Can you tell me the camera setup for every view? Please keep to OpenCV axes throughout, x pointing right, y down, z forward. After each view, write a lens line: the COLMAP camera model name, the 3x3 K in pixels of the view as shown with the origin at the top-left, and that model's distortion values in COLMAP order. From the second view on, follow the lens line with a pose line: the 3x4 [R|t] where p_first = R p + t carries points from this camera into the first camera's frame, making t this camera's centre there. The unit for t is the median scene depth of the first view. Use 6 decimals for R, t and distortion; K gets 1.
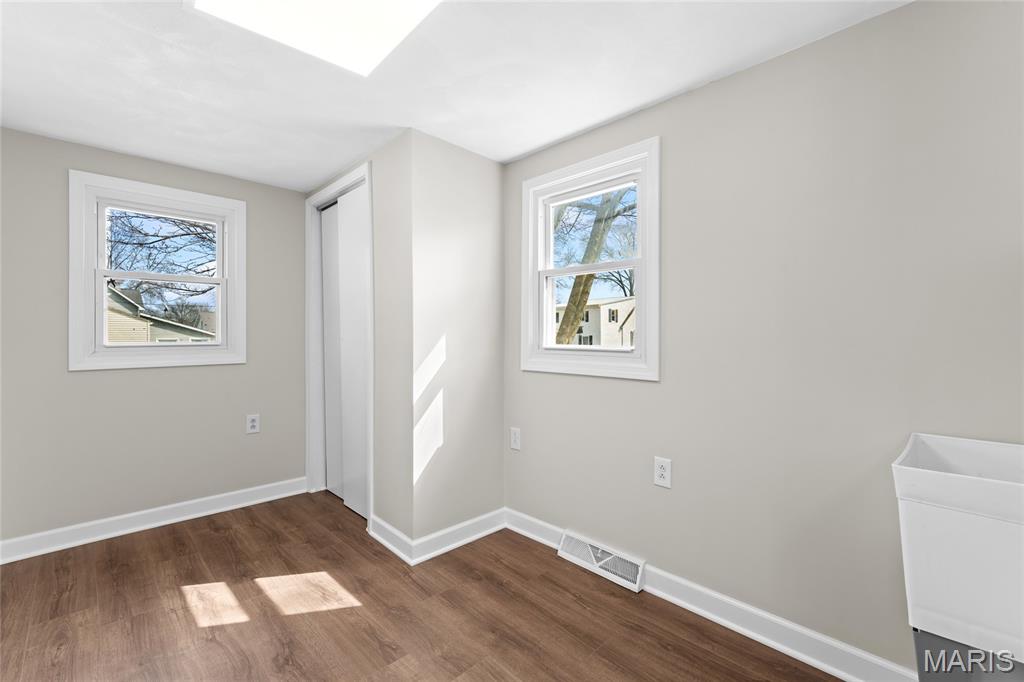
lens RADIAL K [[435.5, 0, 516.5], [0, 435.5, 338.9], [0, 0, 1]] dist [-0.003592, 0.000666]
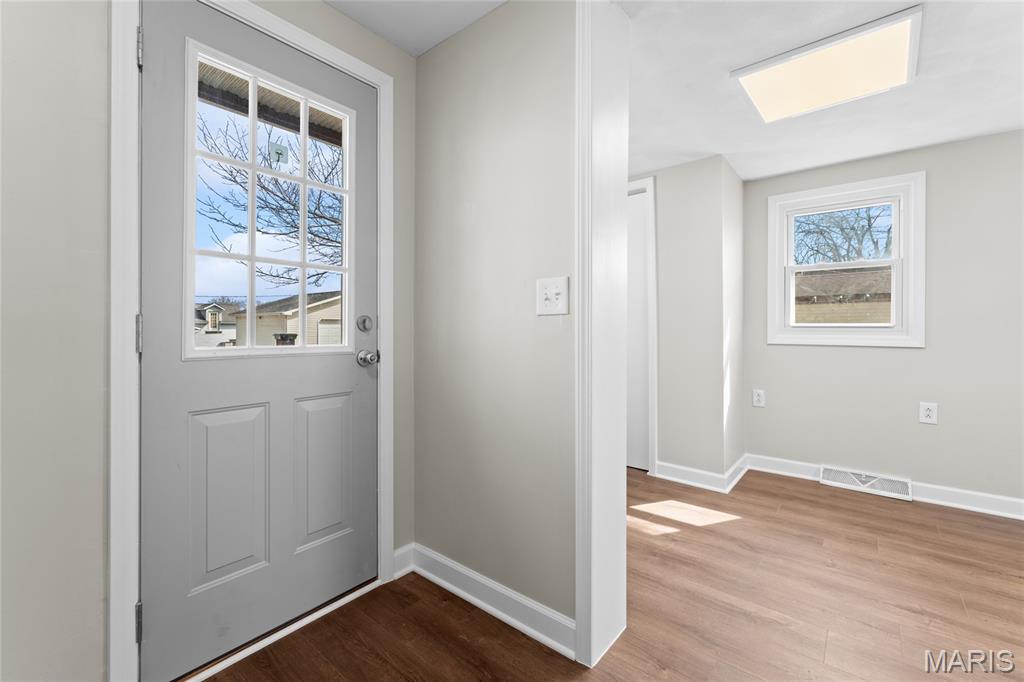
lens RADIAL K [[435.5, 0, 494.9], [0, 435.5, 326.6], [0, 0, 1]] dist [-0.003592, 0.000666]
pose [[0.995107, -0.003077, 0.098756, -1.161445], [0.003552, 0.999983, -0.004636, 0.031941], [-0.098740, 0.004964, 0.995101, -0.238352]]
